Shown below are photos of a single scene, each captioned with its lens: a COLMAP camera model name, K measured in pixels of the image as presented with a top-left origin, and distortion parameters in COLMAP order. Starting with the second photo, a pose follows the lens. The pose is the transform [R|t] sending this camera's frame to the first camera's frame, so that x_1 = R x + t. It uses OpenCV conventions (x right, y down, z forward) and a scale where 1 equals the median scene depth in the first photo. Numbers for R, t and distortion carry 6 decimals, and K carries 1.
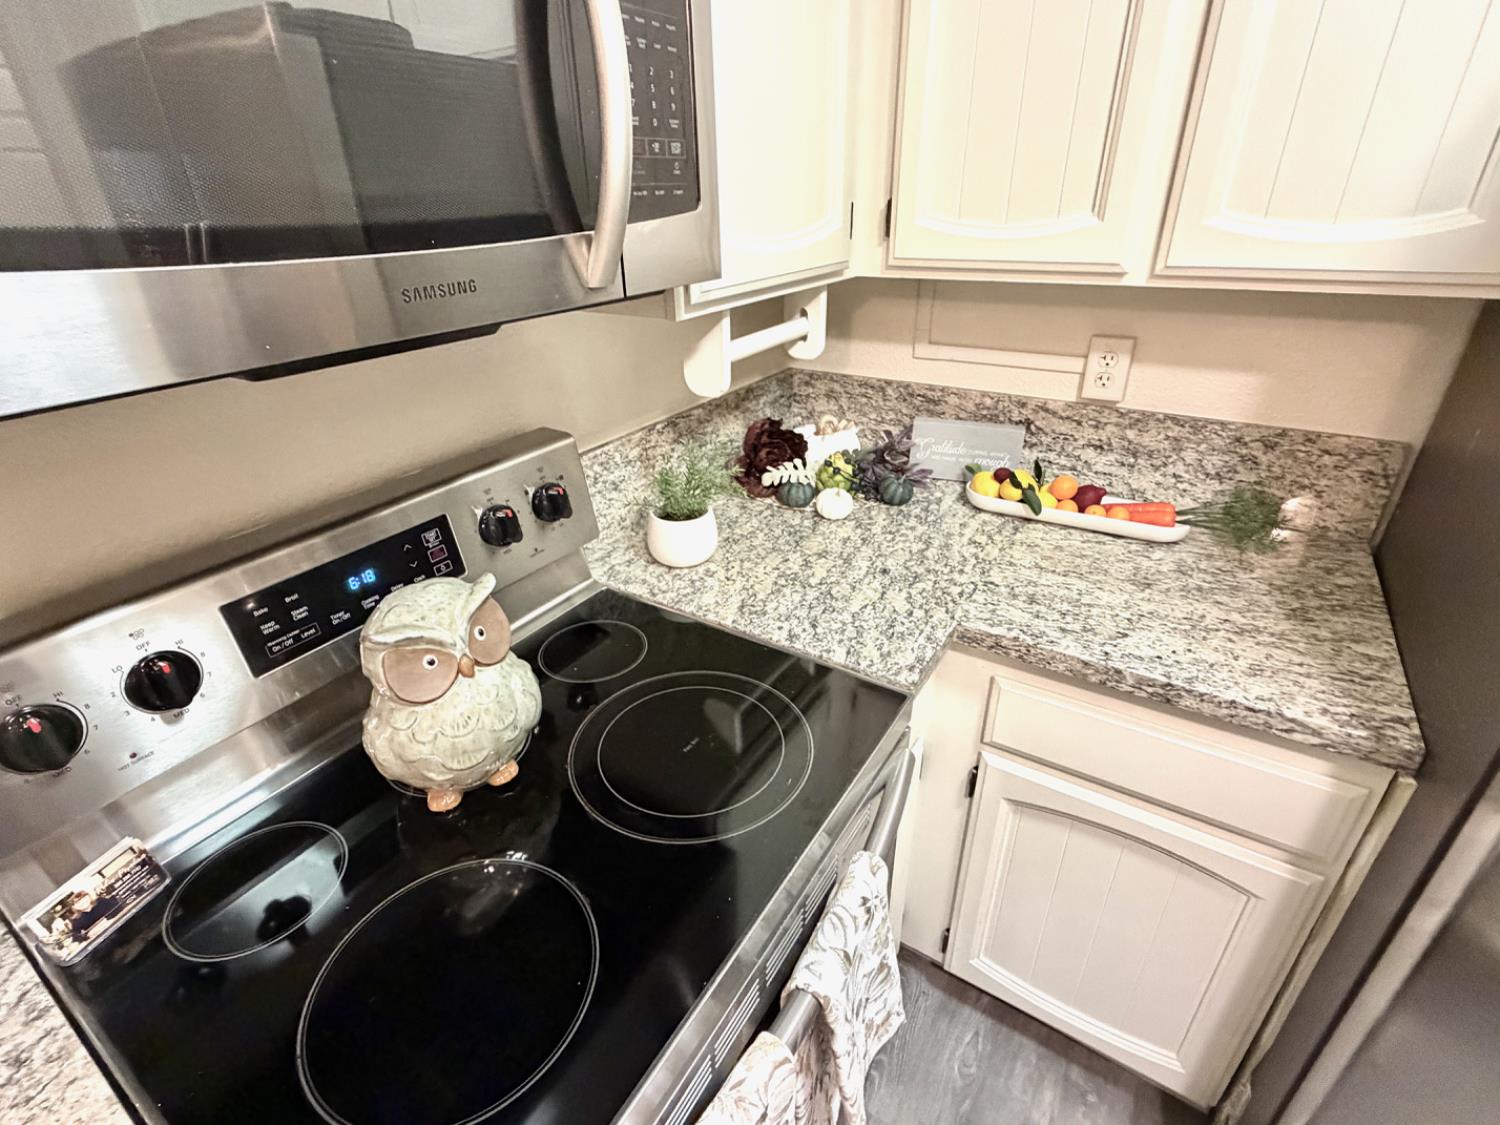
lens RADIAL K [[704.9, 0, 743.3], [0, 704.9, 559.4], [0, 0, 1]] dist [-0.004005, -0.000587]
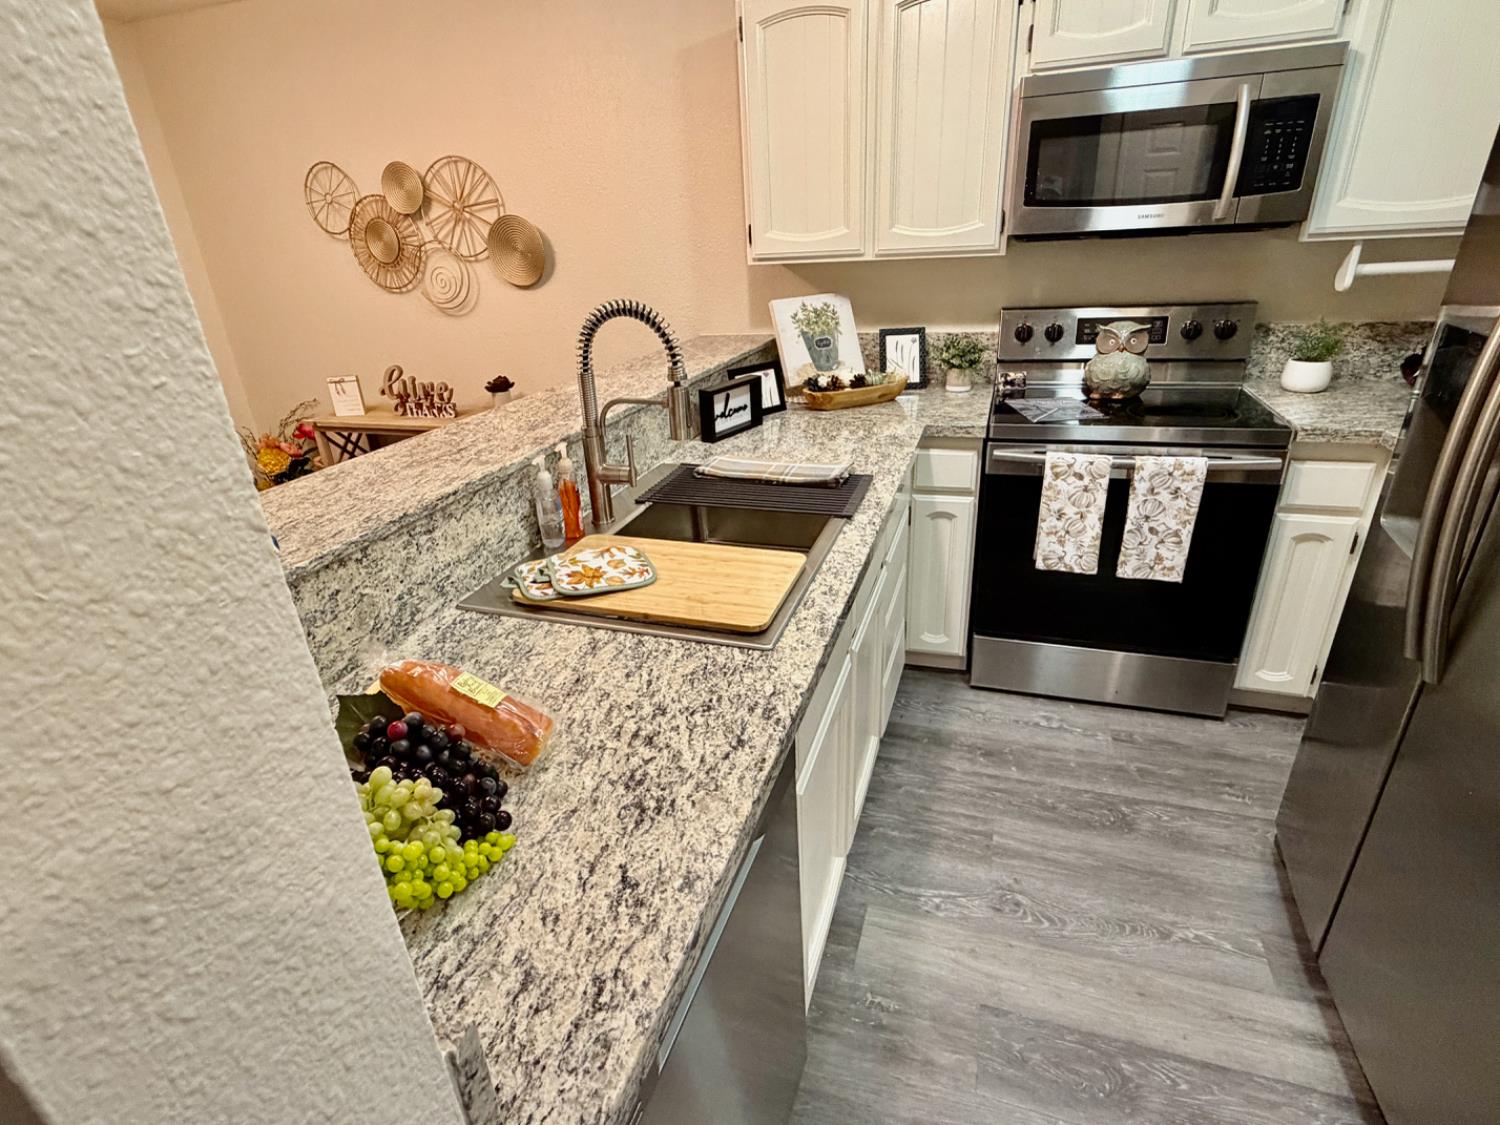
lens RADIAL K [[753.2, 0, 744.3], [0, 753.2, 563.5], [0, 0, 1]] dist [0.003125, -0.001002]
pose [[0.254879, 0.400620, -0.880080, 1.345767], [-0.407424, 0.869900, 0.277992, 0.402762], [0.876951, 0.287711, 0.384941, -0.773981]]
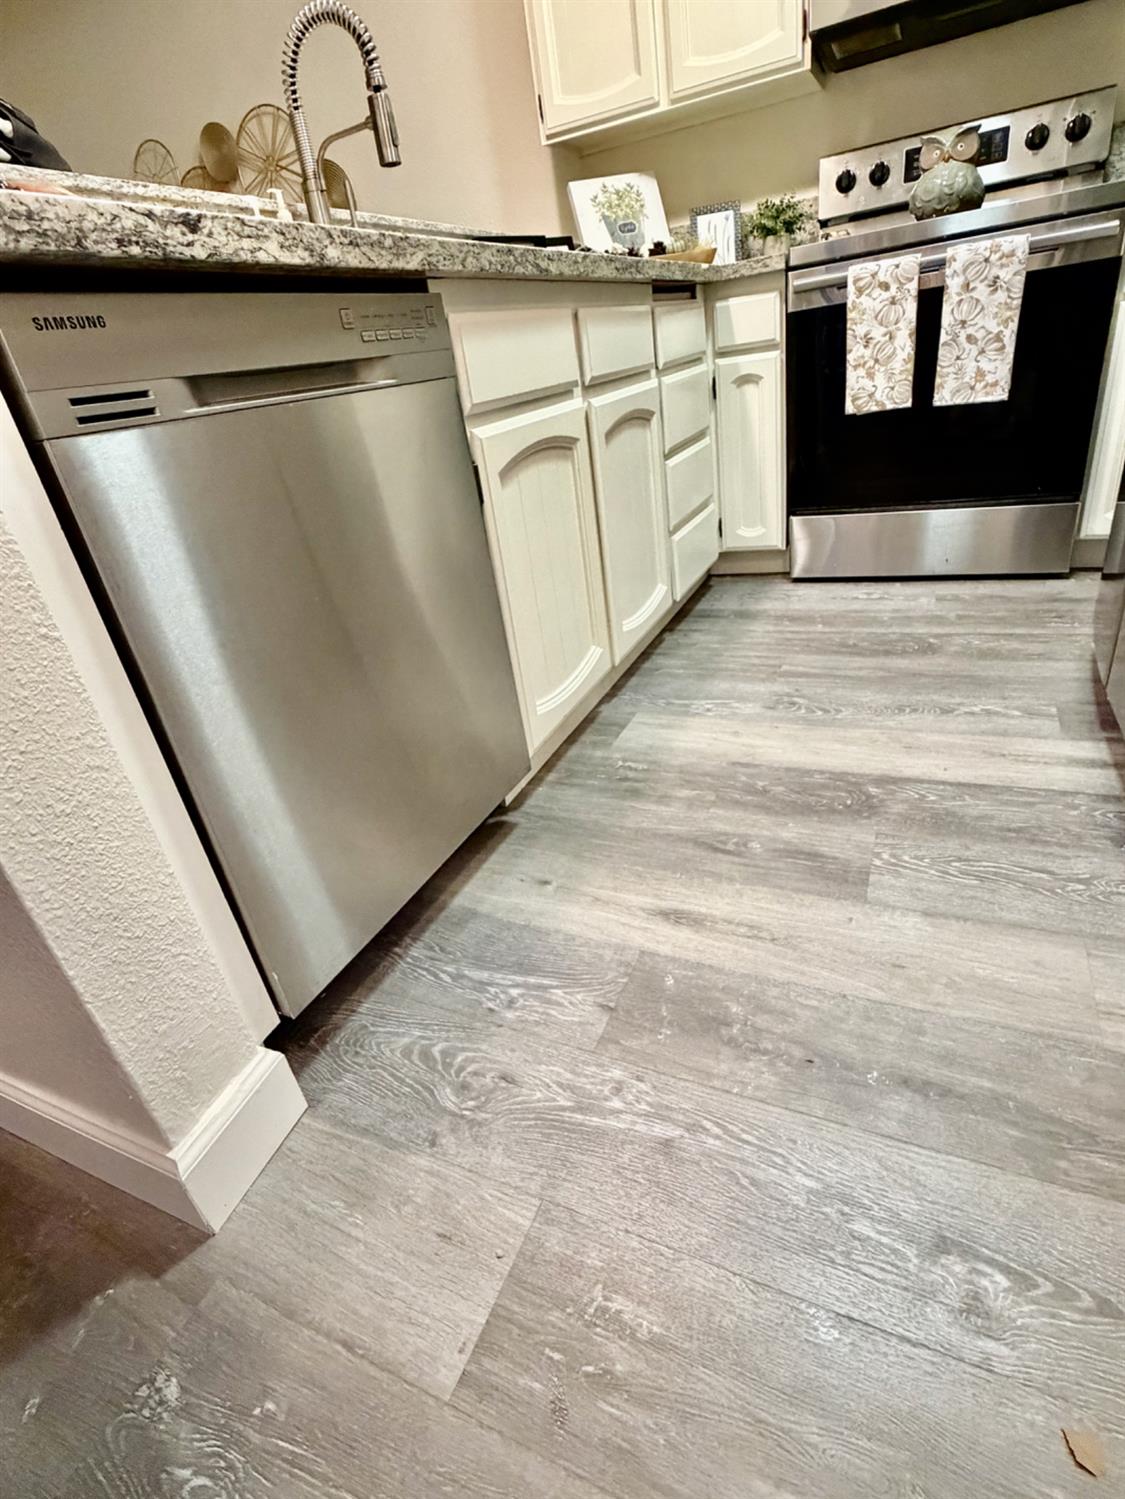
lens RADIAL K [[752.7, 0, 560.7], [0, 752.7, 741.8], [0, 0, 1]] dist [0.003125, -0.001002]
pose [[0.149435, 0.455955, -0.877368, 1.631794], [-0.332179, 0.858909, 0.389785, 0.804401], [0.931304, 0.233195, 0.279810, -0.355936]]
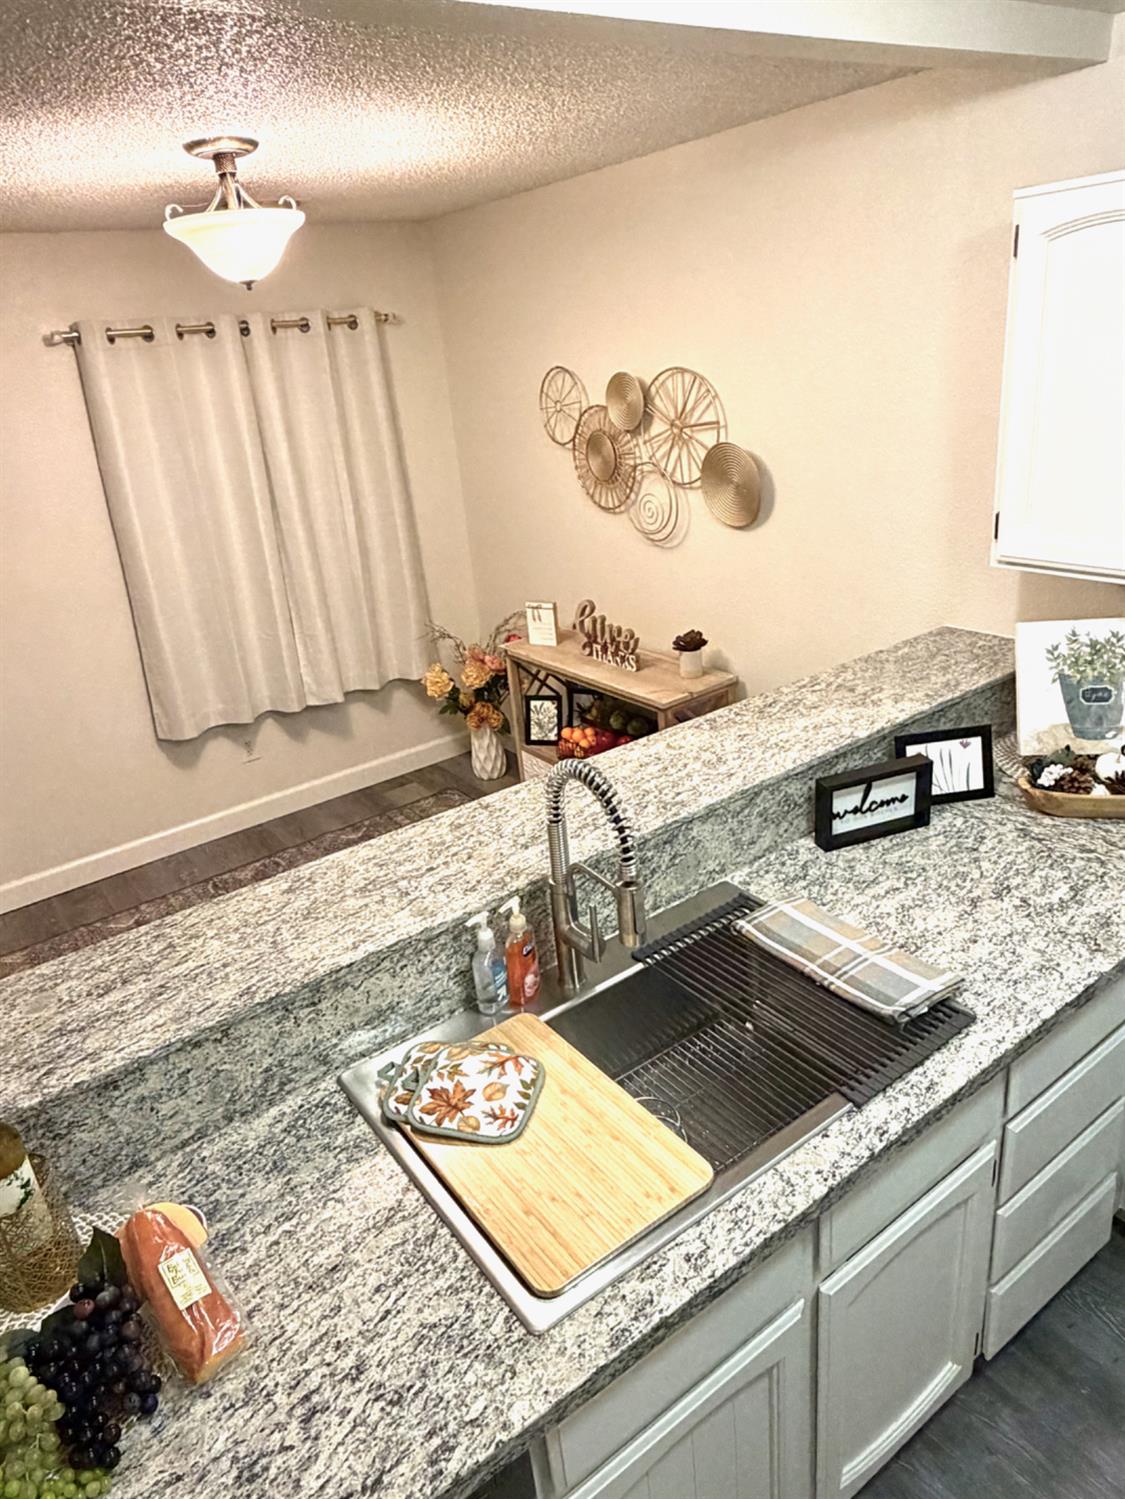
lens RADIAL K [[1000.7, 0, 552.3], [0, 1000.7, 741.6], [0, 0, 1]] dist [-0.001847, 0.001191]
pose [[-0.357369, 0.407982, -0.840142, 1.162260], [-0.335169, 0.783602, 0.523096, -0.167096], [0.871751, 0.468528, -0.143292, -0.496554]]
